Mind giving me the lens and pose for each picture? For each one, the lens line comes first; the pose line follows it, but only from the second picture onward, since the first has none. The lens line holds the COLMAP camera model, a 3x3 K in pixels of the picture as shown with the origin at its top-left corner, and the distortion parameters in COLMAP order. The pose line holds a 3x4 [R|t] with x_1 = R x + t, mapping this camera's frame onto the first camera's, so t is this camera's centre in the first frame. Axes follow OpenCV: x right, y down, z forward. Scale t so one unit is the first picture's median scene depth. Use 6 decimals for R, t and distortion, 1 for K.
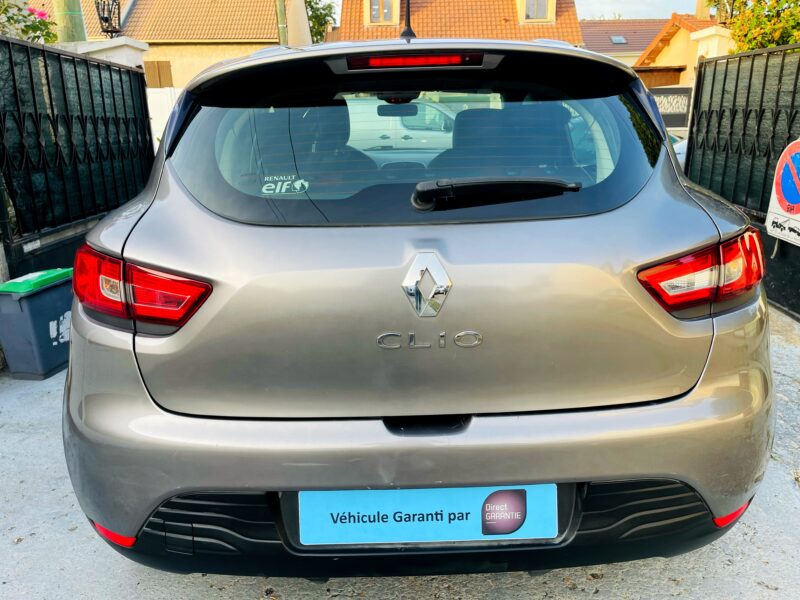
lens RADIAL K [[614.6, 0, 396.9], [0, 614.6, 304.4], [0, 0, 1]] dist [0.069456, -0.100606]
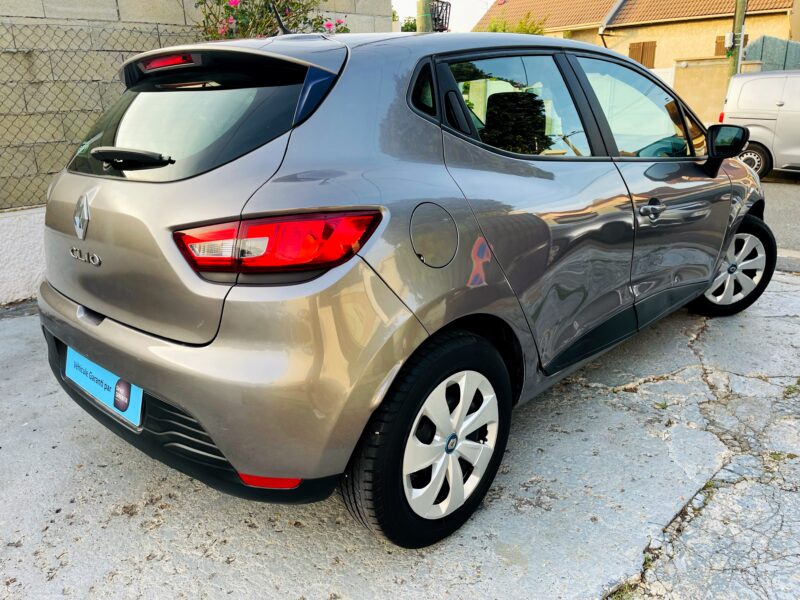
lens RADIAL K [[614.6, 0, 396.9], [0, 614.6, 304.4], [0, 0, 1]] dist [0.069456, -0.100606]
pose [[0.715733, 0.211803, -0.665481, 0.920528], [-0.193972, 0.975699, 0.101917, -0.073156], [0.670895, 0.056140, 0.739424, 0.235819]]
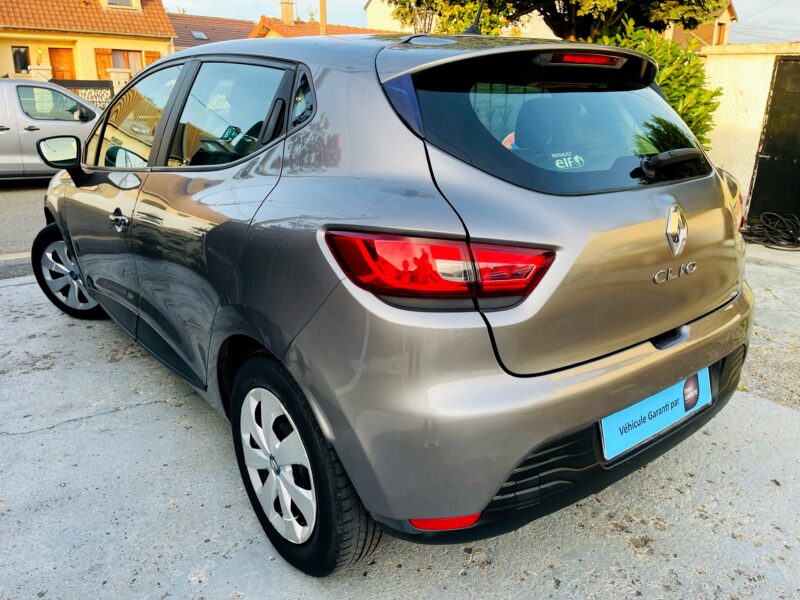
lens RADIAL K [[614.6, 0, 396.9], [0, 614.6, 304.4], [0, 0, 1]] dist [0.069456, -0.100606]
pose [[0.788576, -0.165326, 0.592297, -0.706934], [0.160753, 0.985111, 0.060947, -0.030119], [-0.593554, 0.047152, 0.803412, 0.163808]]
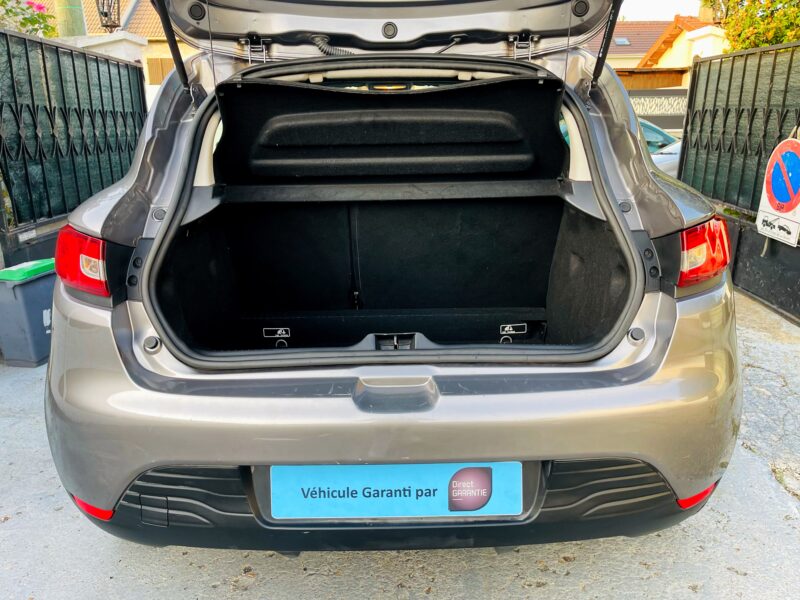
lens RADIAL K [[614.6, 0, 396.9], [0, 614.6, 304.4], [0, 0, 1]] dist [0.069456, -0.100606]
pose [[0.999932, 0.010932, -0.003960, 0.032365], [-0.010933, 0.999940, -0.000282, 0.018903], [0.003957, 0.000325, 0.999992, -0.017107]]
